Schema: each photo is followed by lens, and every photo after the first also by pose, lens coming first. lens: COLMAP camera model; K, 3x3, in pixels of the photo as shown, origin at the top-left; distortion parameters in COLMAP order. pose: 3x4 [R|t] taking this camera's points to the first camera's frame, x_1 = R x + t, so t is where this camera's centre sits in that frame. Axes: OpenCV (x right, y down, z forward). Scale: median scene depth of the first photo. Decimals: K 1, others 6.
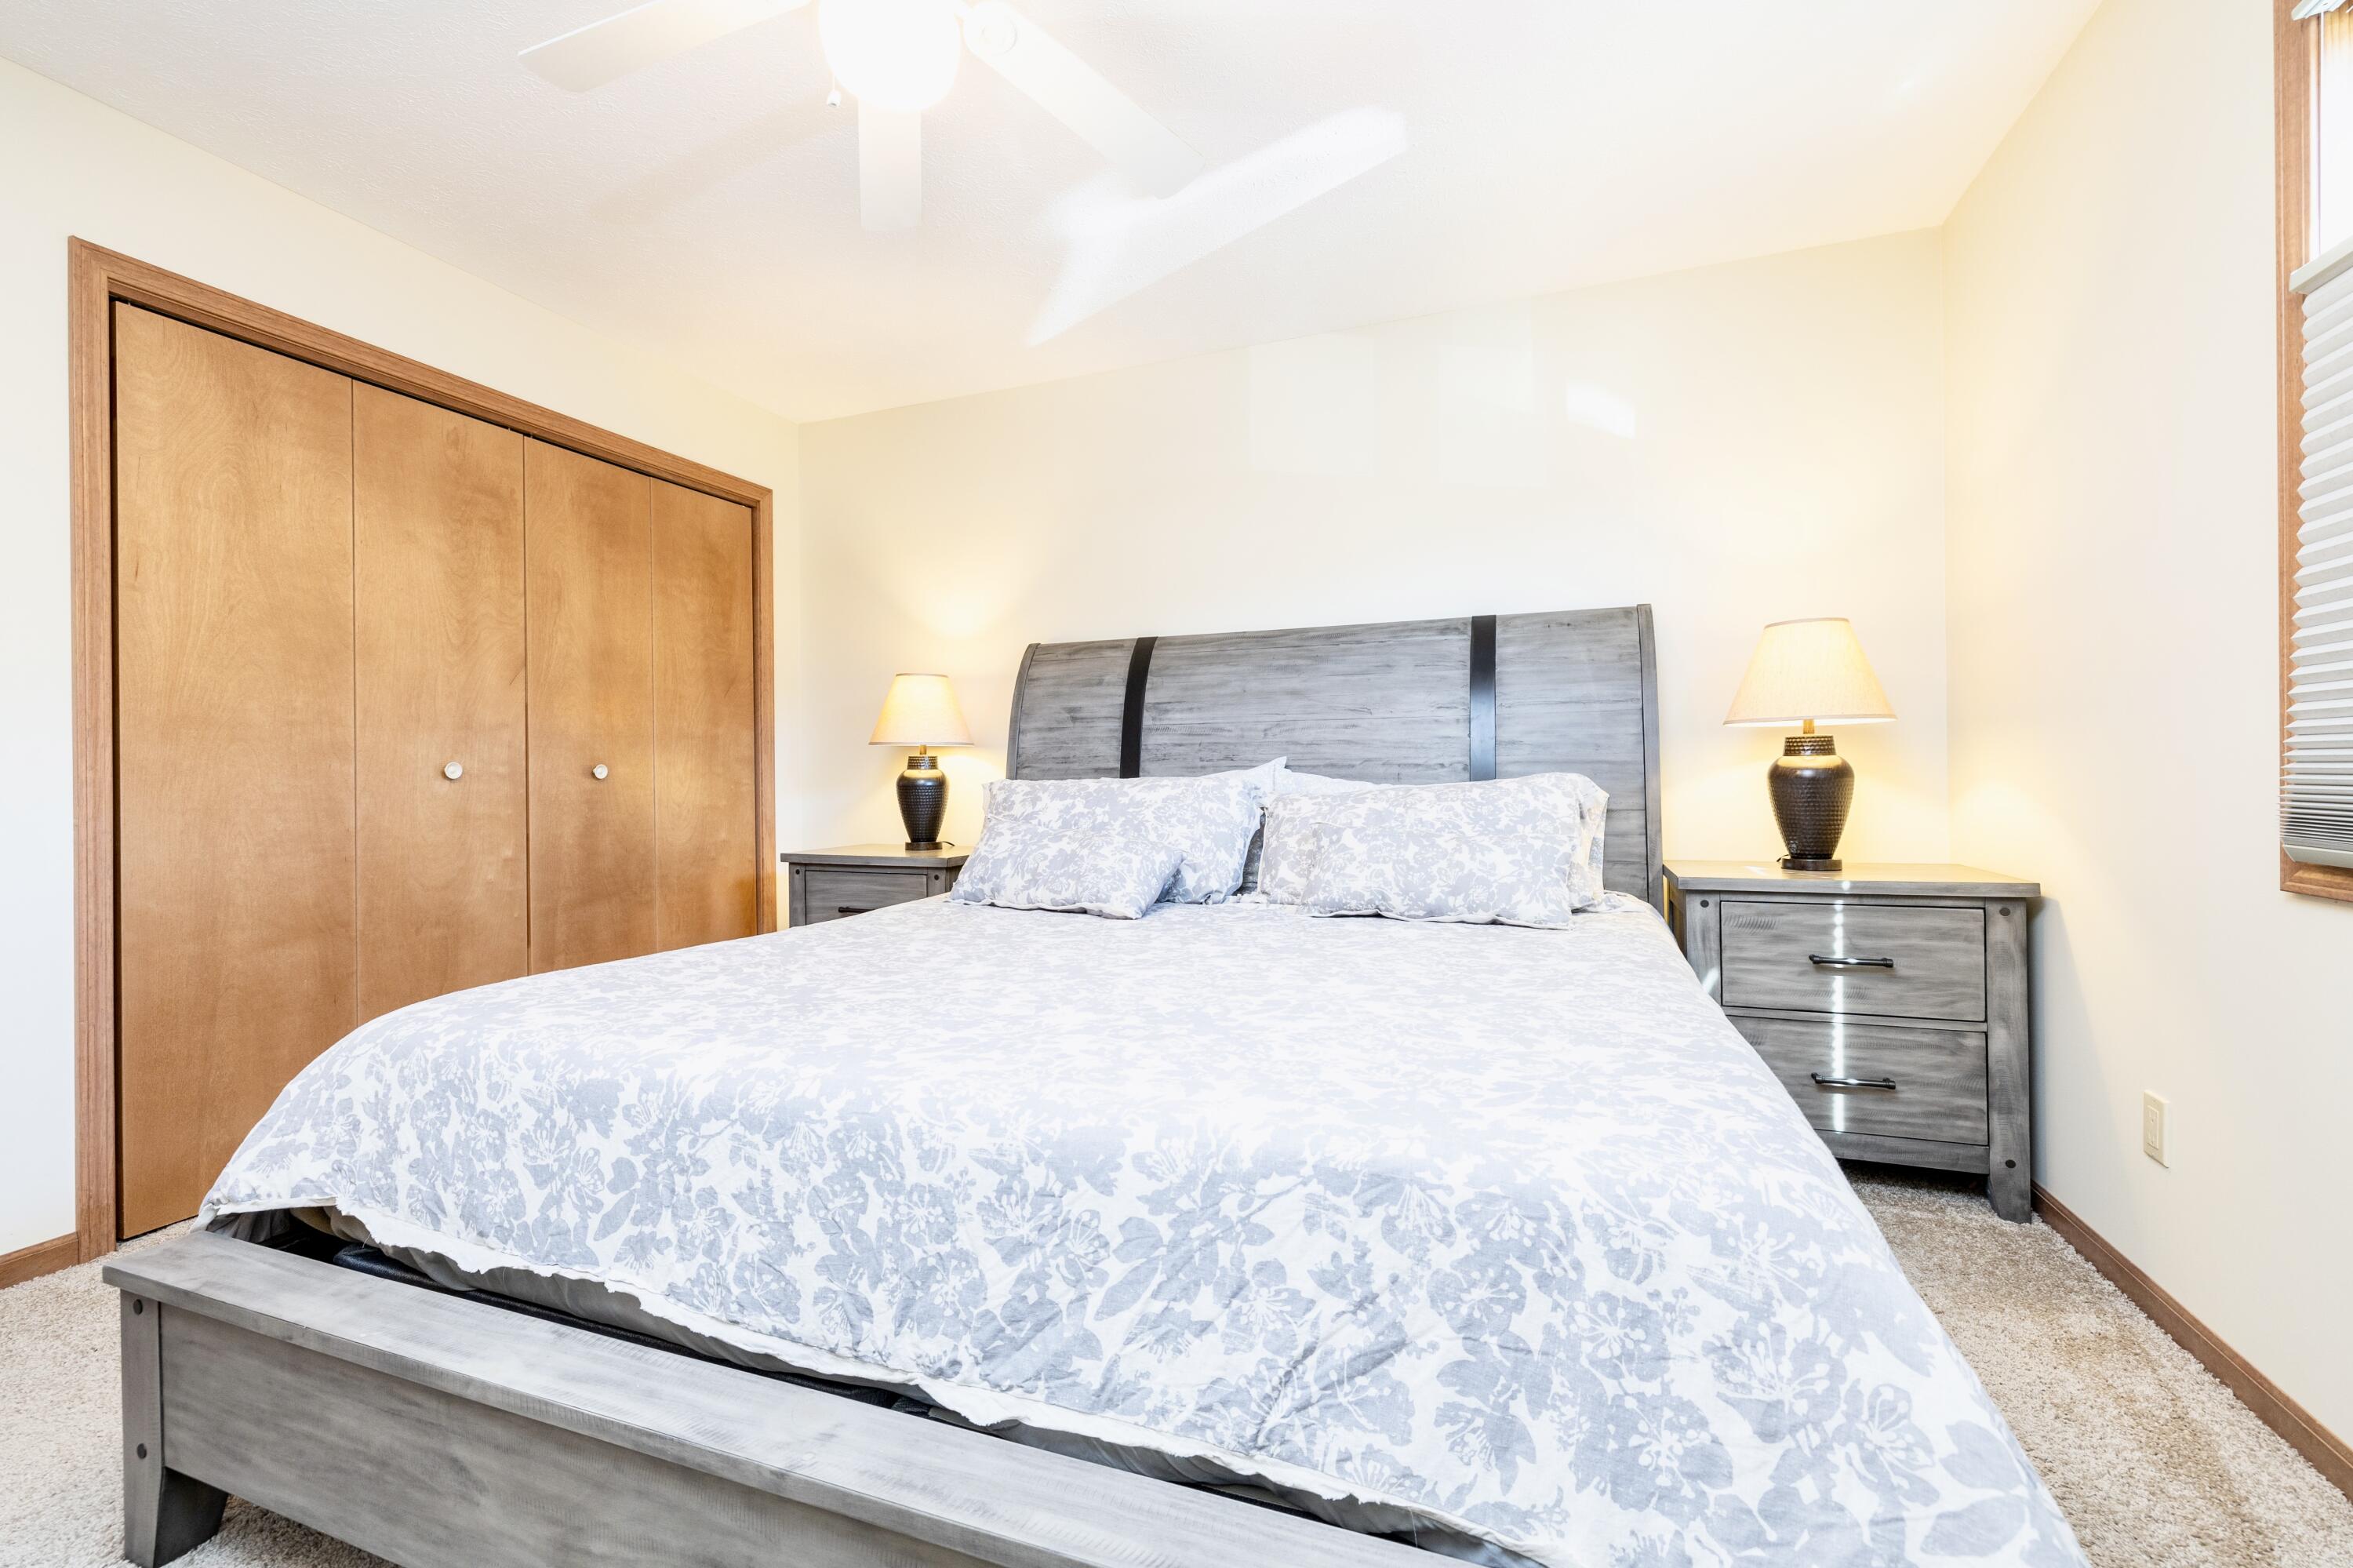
lens RADIAL K [[1000.5, 0, 1171.2], [0, 1000.5, 765.7], [0, 0, 1]] dist [0.000984, -0.000768]
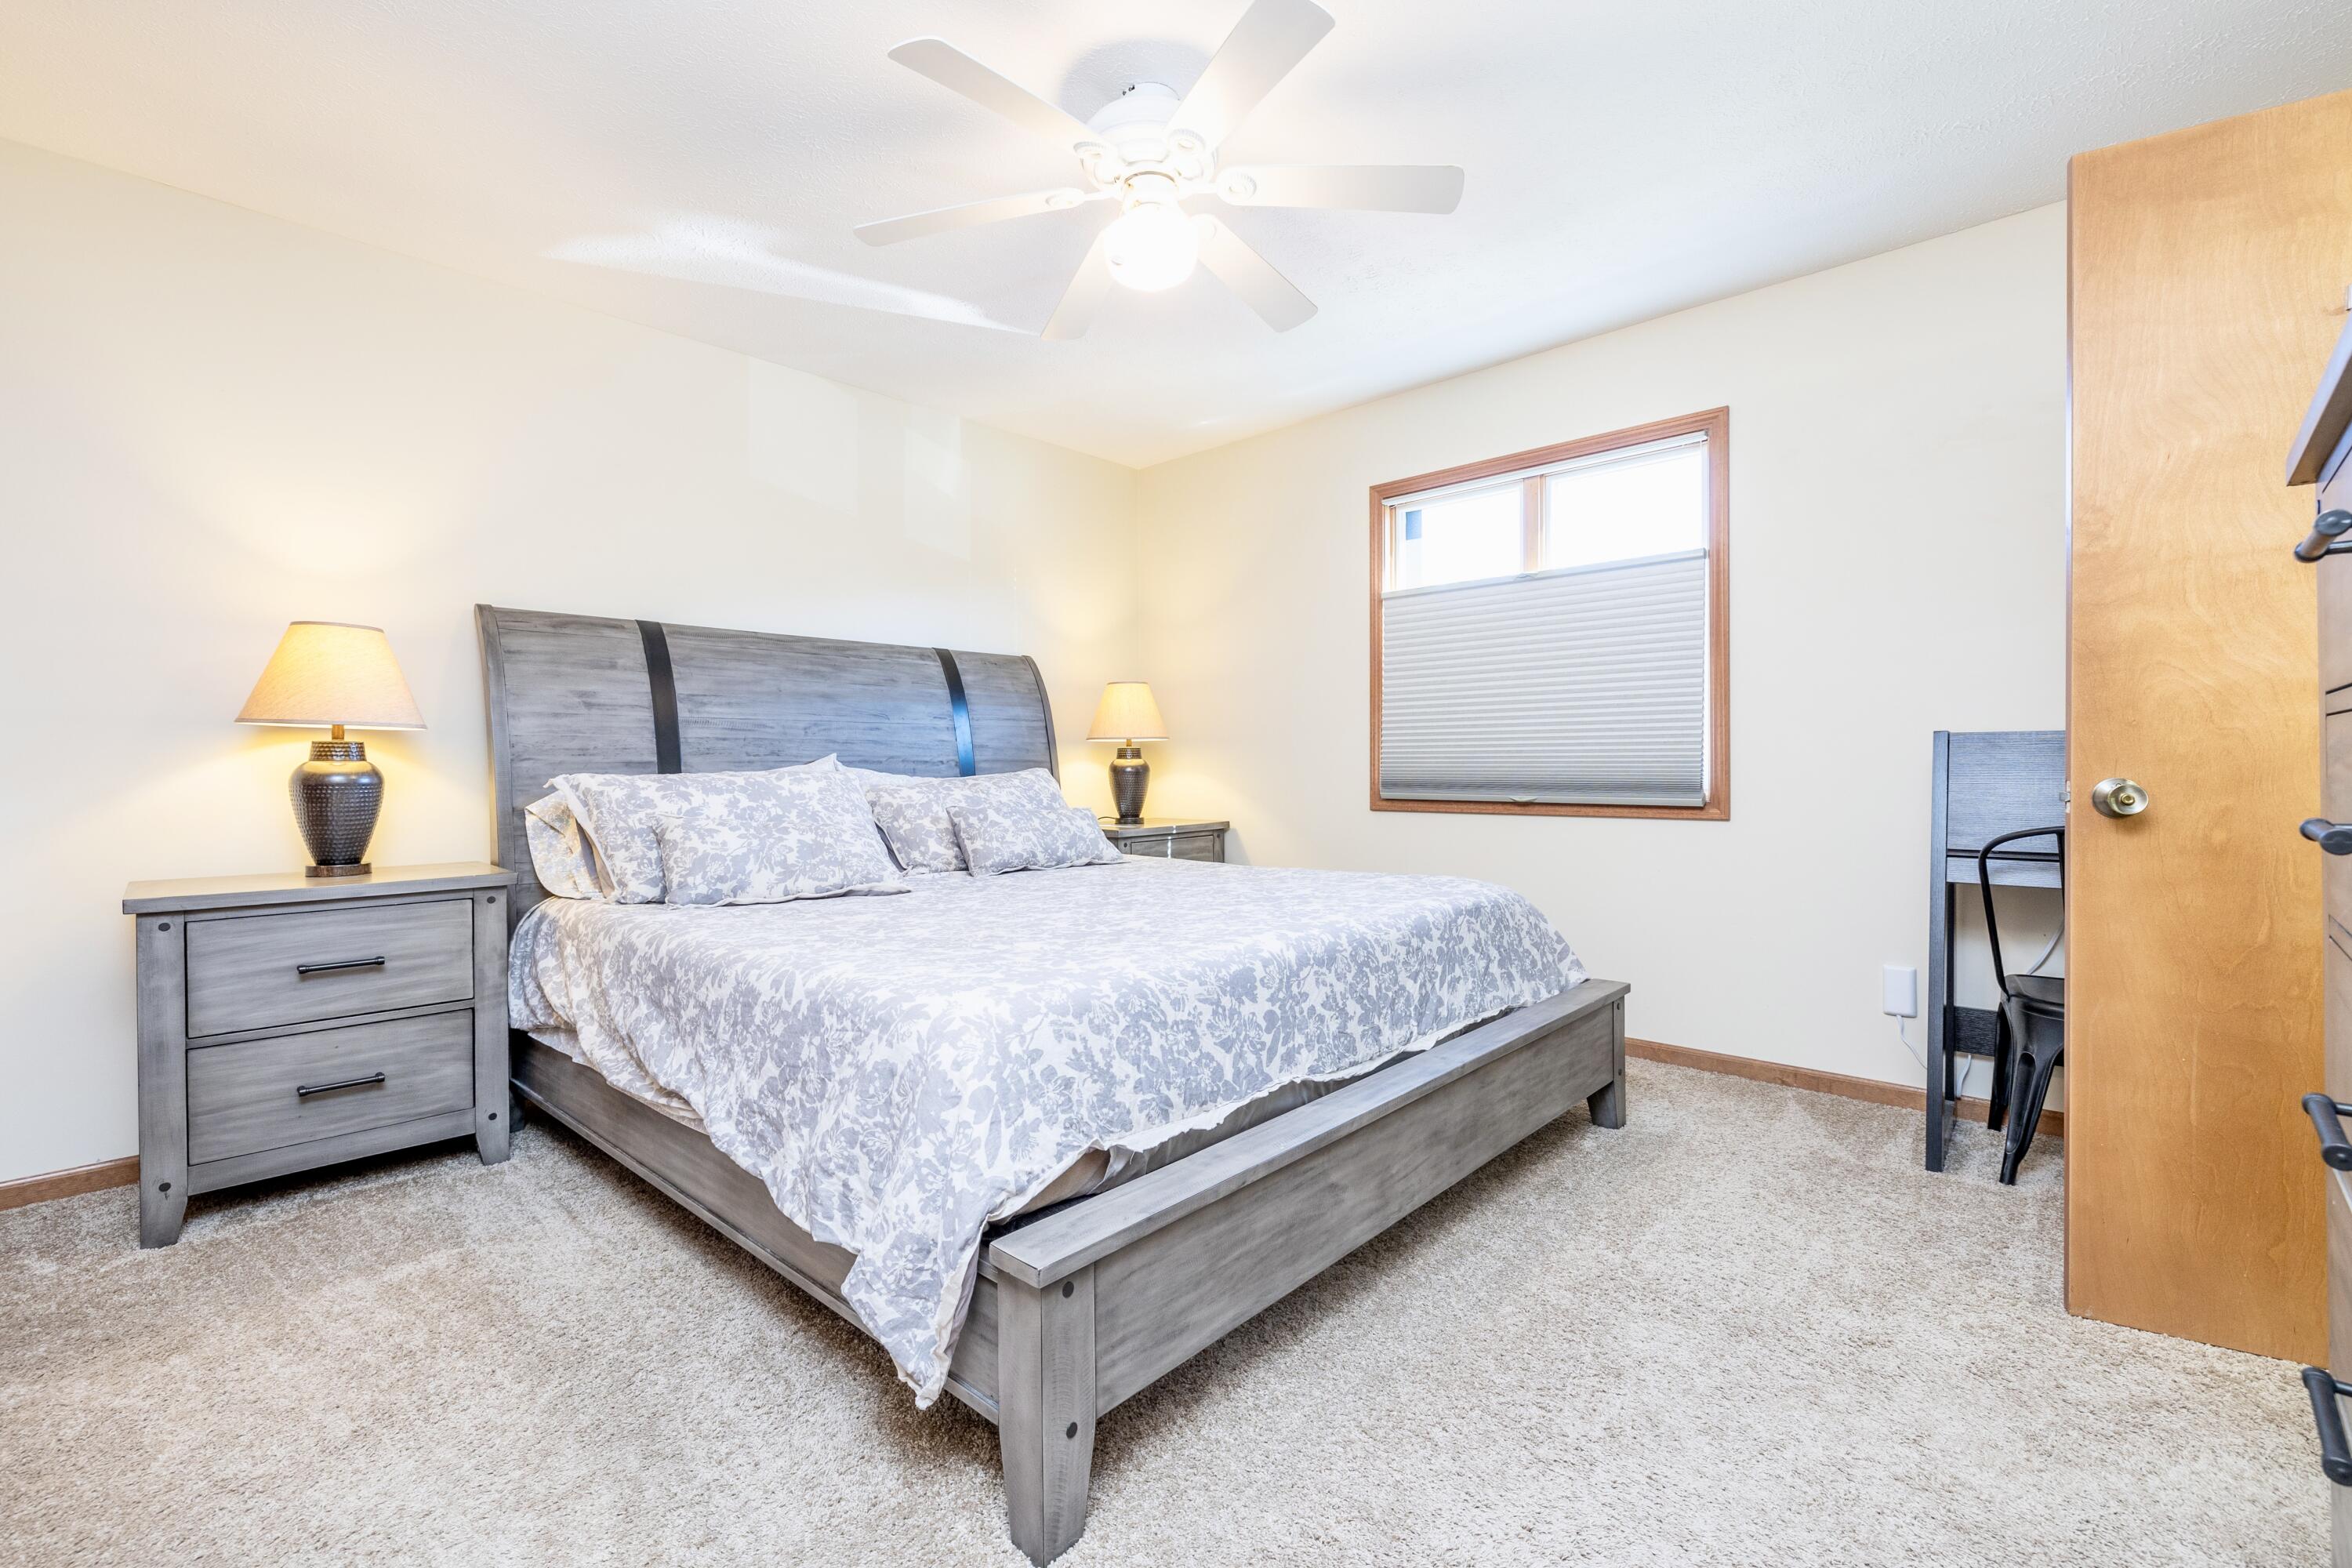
lens RADIAL K [[1000.0, 0, 1188.7], [0, 1000.0, 783.4], [0, 0, 1]] dist [0.000984, -0.000768]
pose [[0.361177, -0.009077, 0.932453, -0.969330], [-0.003556, 0.999932, 0.011111, 0.013237], [-0.932490, -0.007329, 0.361120, 0.270596]]
